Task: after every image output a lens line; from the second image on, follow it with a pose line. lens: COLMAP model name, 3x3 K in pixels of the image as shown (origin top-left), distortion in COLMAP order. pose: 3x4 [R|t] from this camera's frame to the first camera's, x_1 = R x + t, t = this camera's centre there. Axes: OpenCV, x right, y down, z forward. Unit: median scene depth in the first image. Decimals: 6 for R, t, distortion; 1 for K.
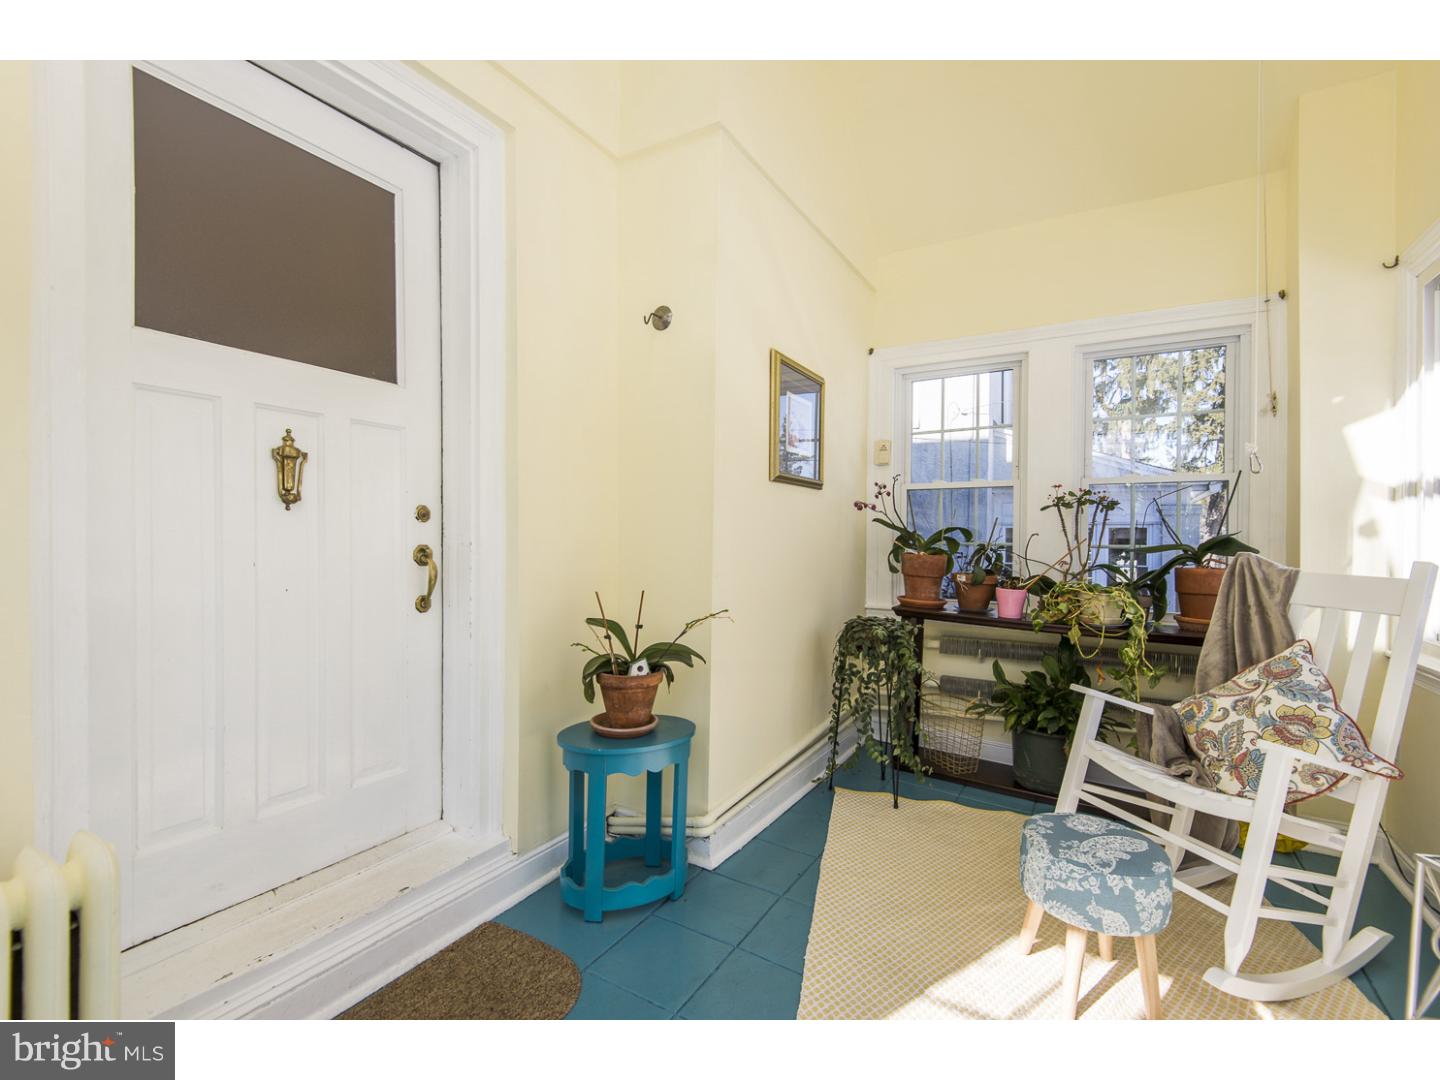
lens RADIAL K [[646.6, 0, 715.2], [0, 646.6, 538.2], [0, 0, 1]] dist [-0.010631, -0.000630]
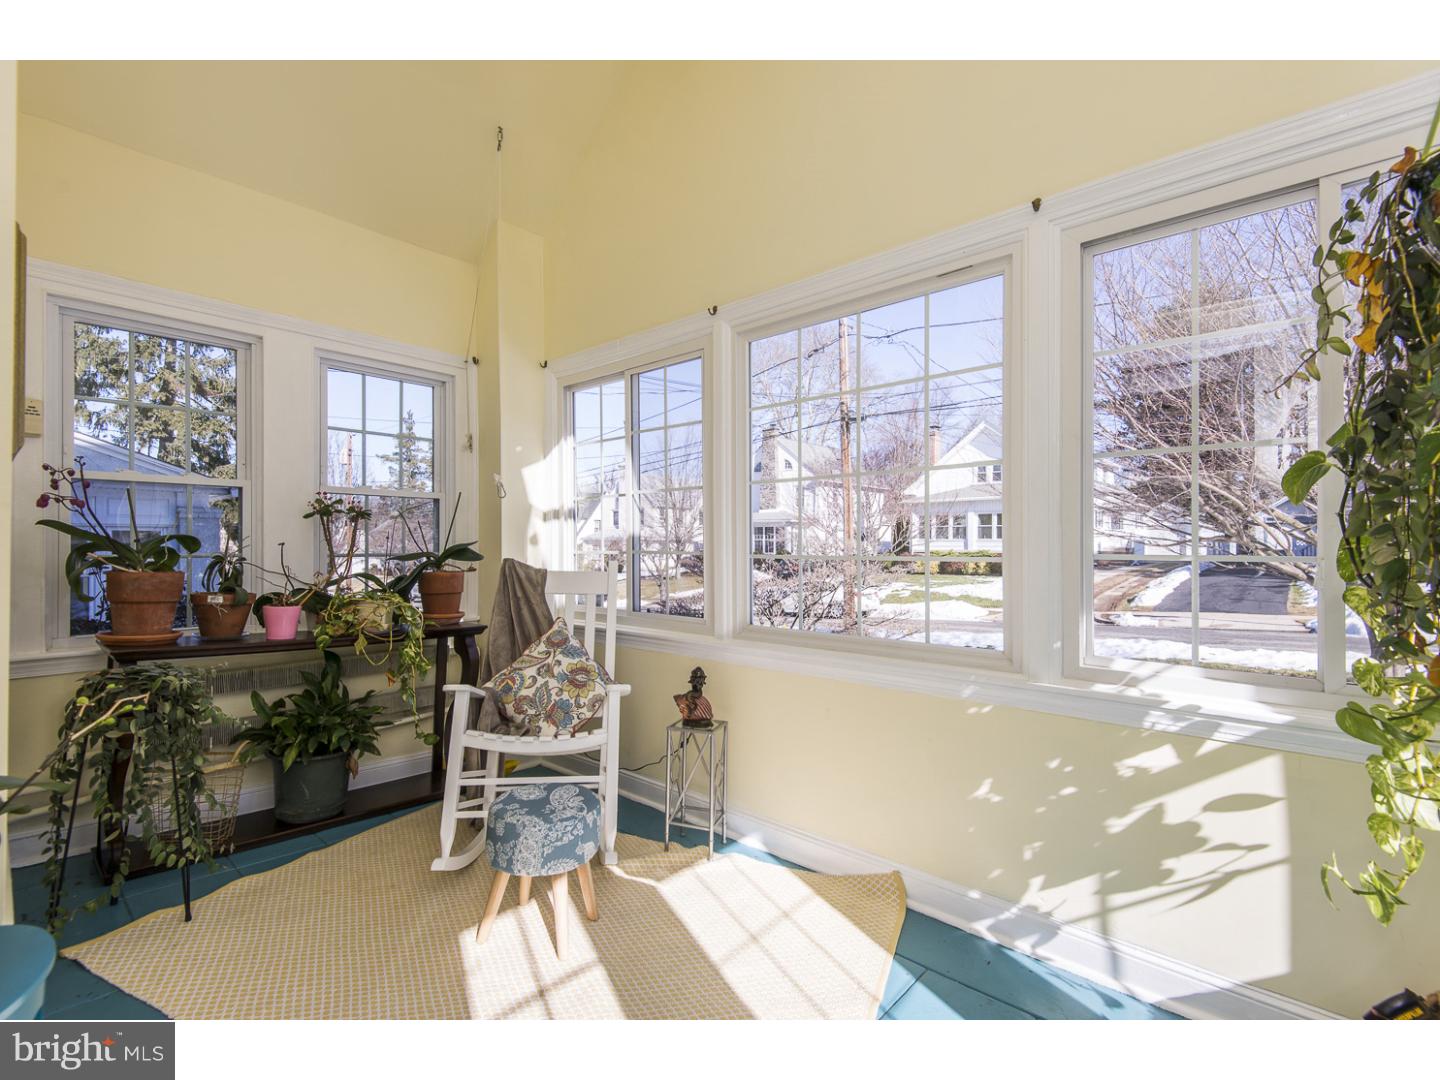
lens RADIAL K [[646.6, 0, 715.2], [0, 646.6, 538.2], [0, 0, 1]] dist [-0.010631, -0.000630]
pose [[0.173862, 0.001578, 0.984769, -0.386424], [0.001881, 0.999996, -0.001934, -0.014346], [-0.984768, 0.002188, 0.173858, 0.334030]]
